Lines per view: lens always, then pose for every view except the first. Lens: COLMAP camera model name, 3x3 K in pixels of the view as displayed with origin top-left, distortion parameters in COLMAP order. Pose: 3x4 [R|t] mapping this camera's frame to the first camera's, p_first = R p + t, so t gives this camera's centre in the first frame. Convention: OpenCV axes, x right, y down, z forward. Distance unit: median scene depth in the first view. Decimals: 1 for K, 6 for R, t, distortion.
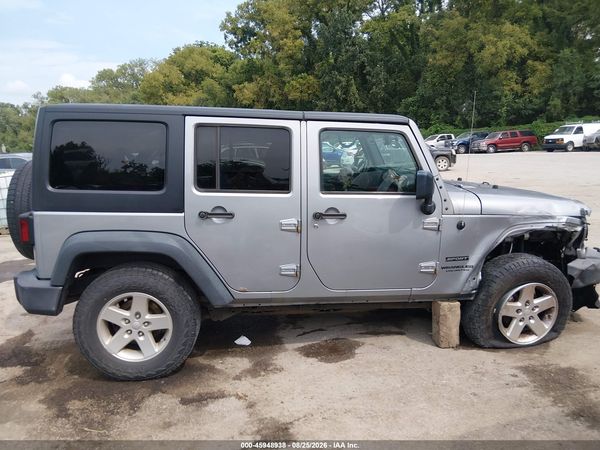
lens RADIAL K [[453.6, 0, 302.8], [0, 453.6, 222.0], [0, 0, 1]] dist [0.084898, -0.137767]
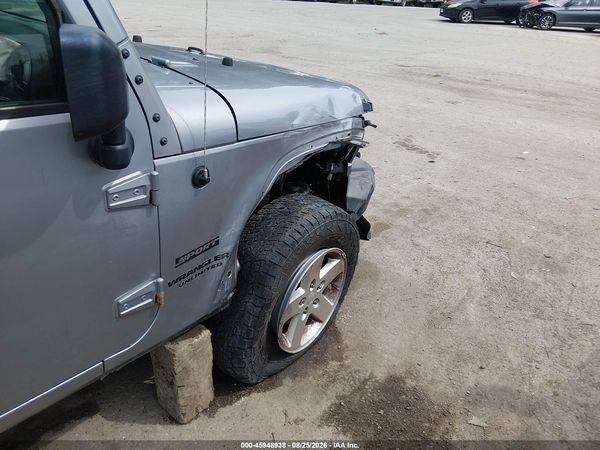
lens RADIAL K [[451.5, 0, 300.0], [0, 451.5, 225.0], [0, 0, 1]] dist [0.099930, -0.160105]
pose [[0.742246, -0.252465, 0.620751, 0.149542], [0.045998, 0.943328, 0.328659, -0.077079], [-0.668546, -0.215393, 0.711795, 0.633595]]
